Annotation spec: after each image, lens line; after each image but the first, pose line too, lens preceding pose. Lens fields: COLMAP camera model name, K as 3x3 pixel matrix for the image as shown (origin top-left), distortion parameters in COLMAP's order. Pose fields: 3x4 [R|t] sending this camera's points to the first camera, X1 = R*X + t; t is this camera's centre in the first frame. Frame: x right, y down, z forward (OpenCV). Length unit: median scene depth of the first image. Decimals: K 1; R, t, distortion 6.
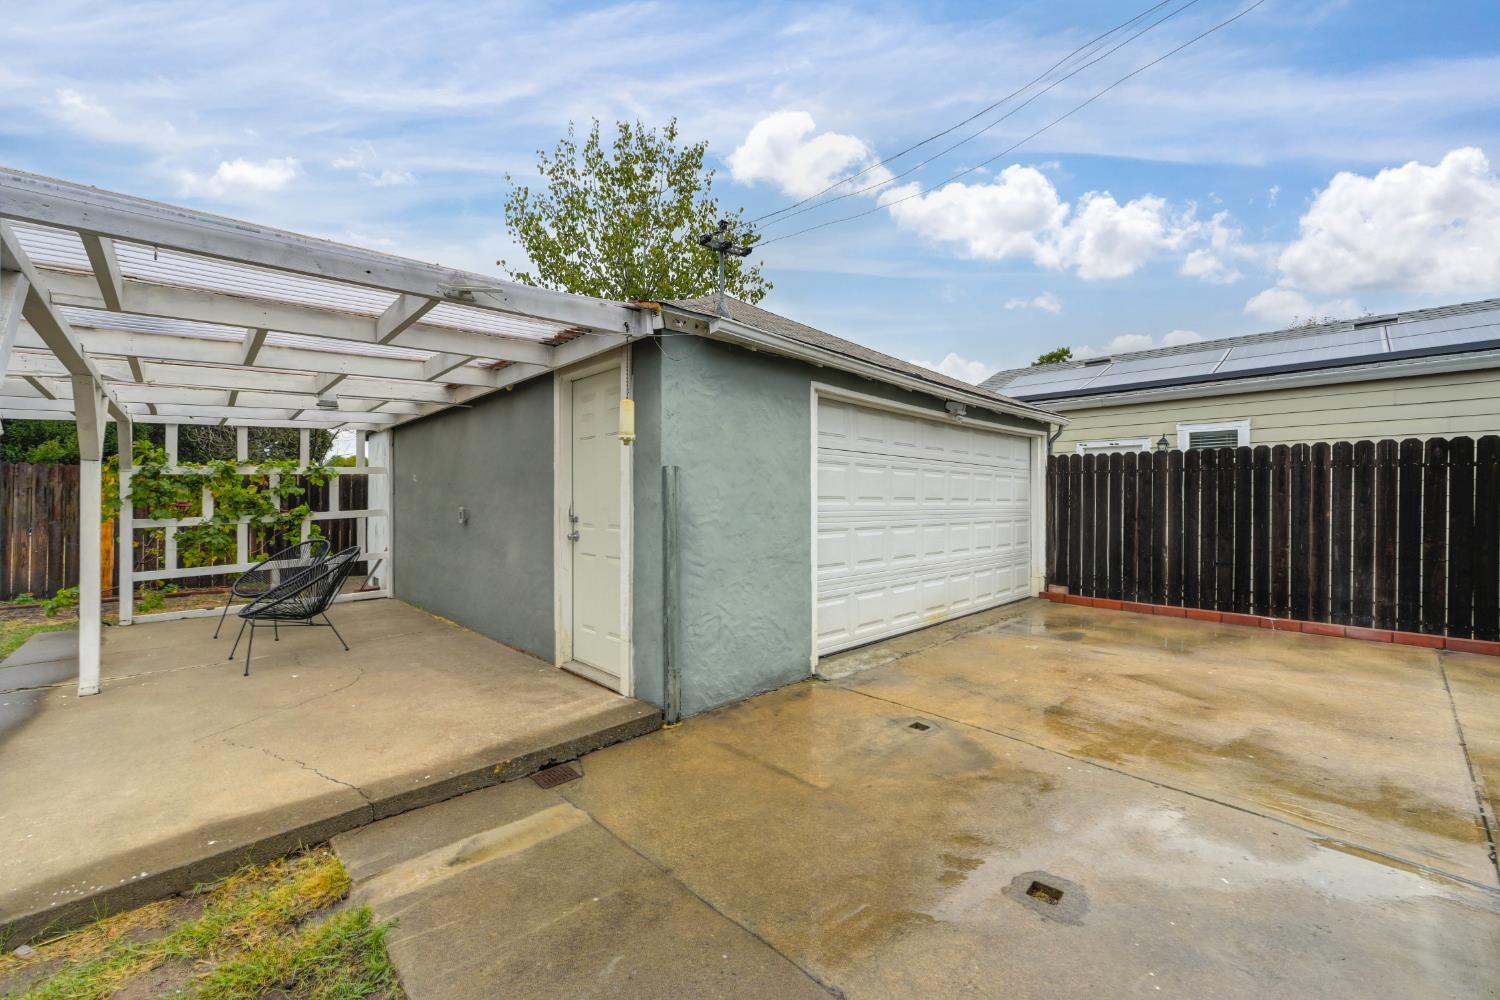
lens RADIAL K [[594.7, 0, 751.5], [0, 594.7, 502.0], [0, 0, 1]] dist [-0.001832, -0.000348]
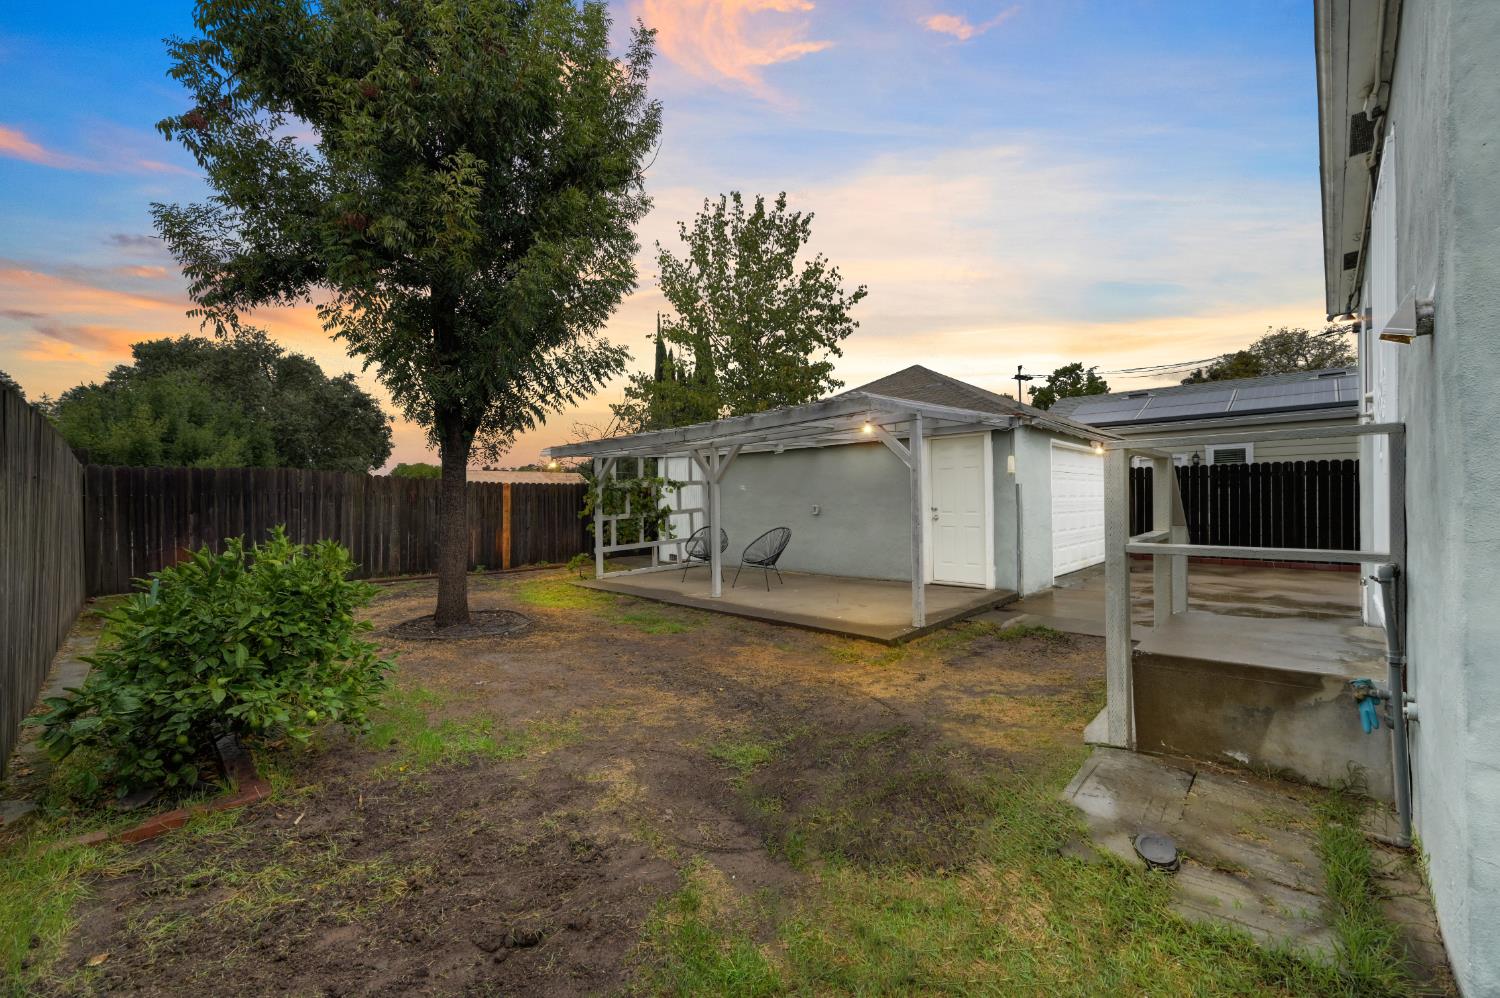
lens RADIAL K [[596.1, 0, 752.2], [0, 596.1, 496.9], [0, 0, 1]] dist [-0.001374, 0.000095]
pose [[0.999547, -0.015110, 0.026047, -0.598458], [0.015277, 0.999864, -0.006210, -0.005832], [-0.025949, 0.006605, 0.999641, -0.608350]]
